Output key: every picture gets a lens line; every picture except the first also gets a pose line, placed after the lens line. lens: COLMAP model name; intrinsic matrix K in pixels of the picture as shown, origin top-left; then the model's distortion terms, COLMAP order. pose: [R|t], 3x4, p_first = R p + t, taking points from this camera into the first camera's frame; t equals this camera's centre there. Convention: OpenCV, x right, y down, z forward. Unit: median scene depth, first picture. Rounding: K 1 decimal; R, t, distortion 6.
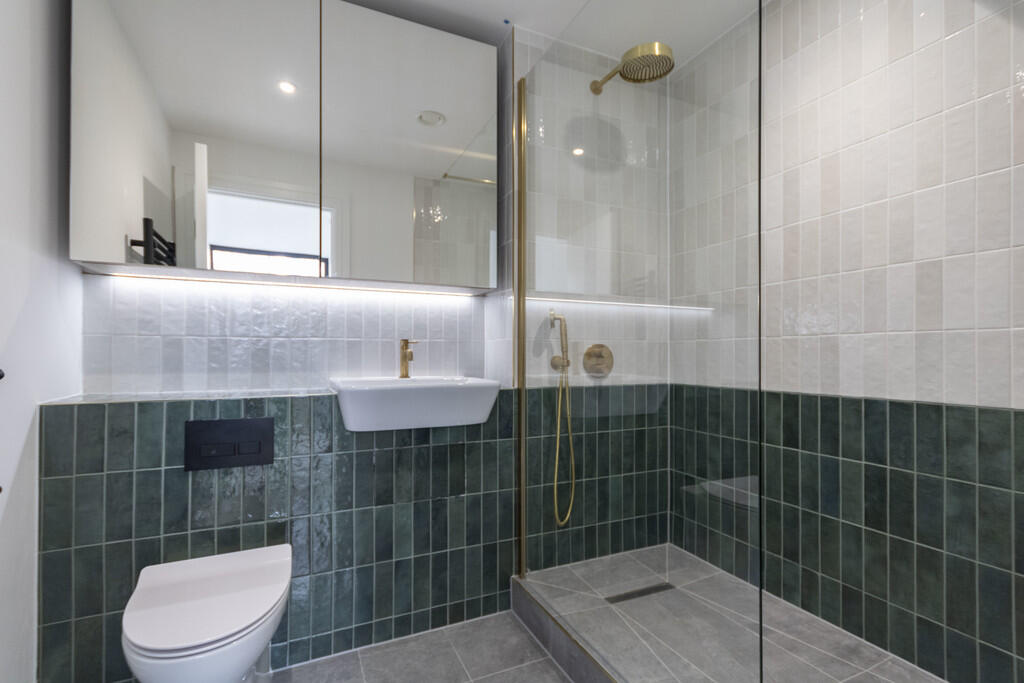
lens RADIAL K [[471.4, 0, 515.0], [0, 471.4, 346.2], [0, 0, 1]] dist [0.001928, 0.000082]
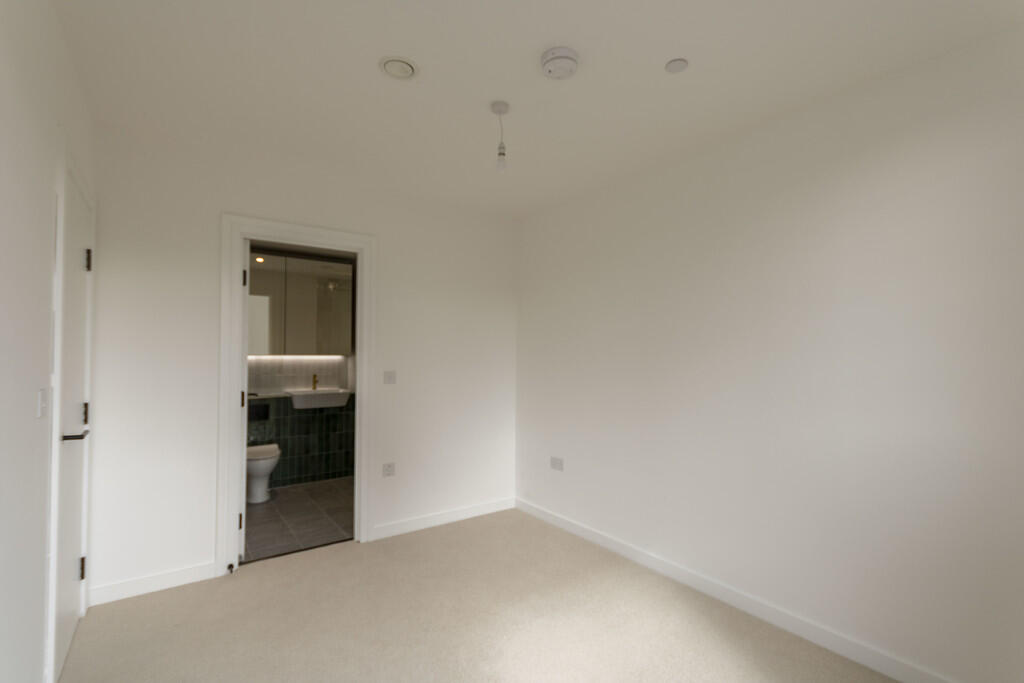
lens RADIAL K [[471.4, 0, 506.1], [0, 471.4, 344.0], [0, 0, 1]] dist [0.001928, 0.000082]
pose [[0.980911, 0.011246, 0.194129, 0.324149], [-0.010159, 0.999927, -0.006593, -0.194351], [-0.194189, 0.004495, 0.980954, -1.923810]]
